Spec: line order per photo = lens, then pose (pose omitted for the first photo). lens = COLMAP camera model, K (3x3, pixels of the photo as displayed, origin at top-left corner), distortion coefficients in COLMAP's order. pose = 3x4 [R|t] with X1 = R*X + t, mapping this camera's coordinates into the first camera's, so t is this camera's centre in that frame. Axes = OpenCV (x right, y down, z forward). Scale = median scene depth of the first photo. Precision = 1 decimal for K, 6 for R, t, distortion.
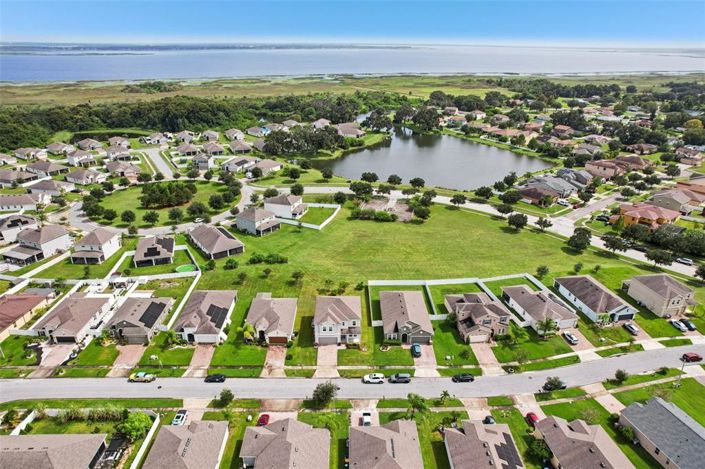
lens RADIAL K [[458.5, 0, 352.7], [0, 458.5, 230.7], [0, 0, 1]] dist [-0.069629, 0.061826]
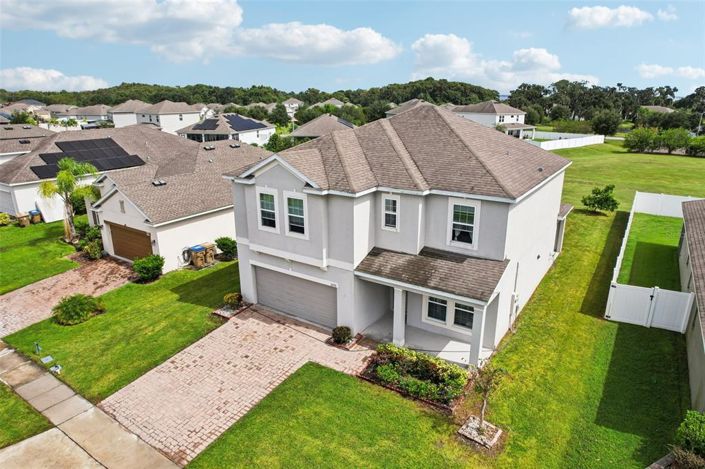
lens RADIAL K [[458.5, 0, 352.7], [0, 458.5, 230.7], [0, 0, 1]] dist [-0.069629, 0.061826]
pose [[0.822339, 0.153882, -0.547795, 0.040314], [-0.212100, 0.976250, -0.044160, 0.161533], [0.527989, 0.152502, 0.835447, 0.638267]]
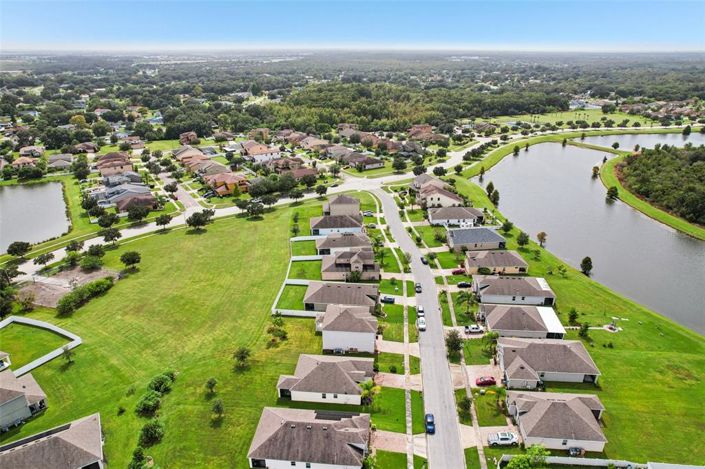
lens RADIAL K [[453.6, 0, 353.6], [0, 453.6, 233.2], [0, 0, 1]] dist [-0.072532, 0.067539]
pose [[0.102492, -0.389006, 0.915516, -0.653317], [0.383084, 0.864811, 0.324575, -0.229678], [-0.918010, 0.317453, 0.237658, 0.536976]]
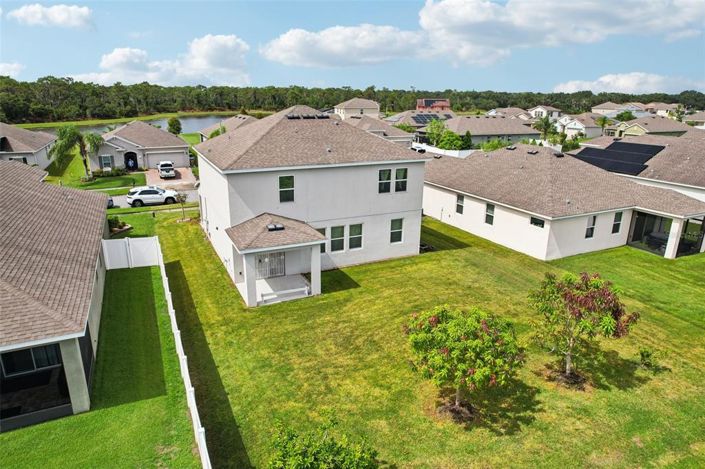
lens RADIAL K [[453.6, 0, 353.6], [0, 453.6, 233.2], [0, 0, 1]] dist [-0.072532, 0.067539]
pose [[-0.907510, 0.100583, -0.407810, 0.034520], [-0.182722, 0.779685, 0.598919, 0.041058], [0.378204, 0.618041, -0.689193, 0.925732]]
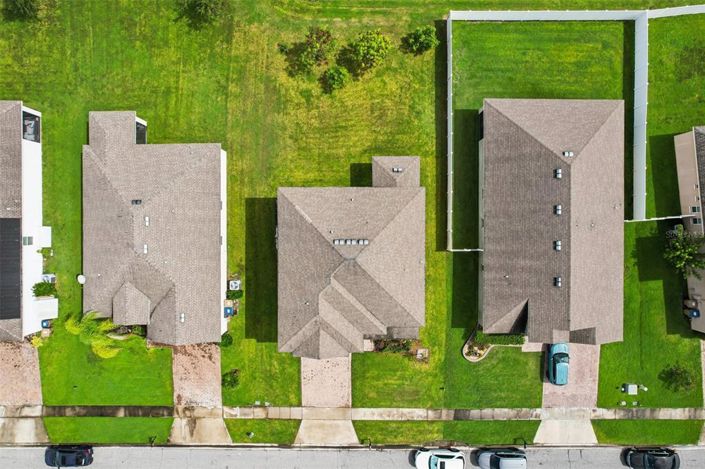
lens RADIAL K [[455.5, 0, 352.5], [0, 455.5, 234.5], [0, 0, 1]] dist [-0.069959, 0.062195]
pose [[0.999682, 0.017978, -0.017704, -0.020019], [0.009670, 0.375079, 0.926942, -0.095363], [0.023305, -0.926818, 0.374786, 0.691945]]
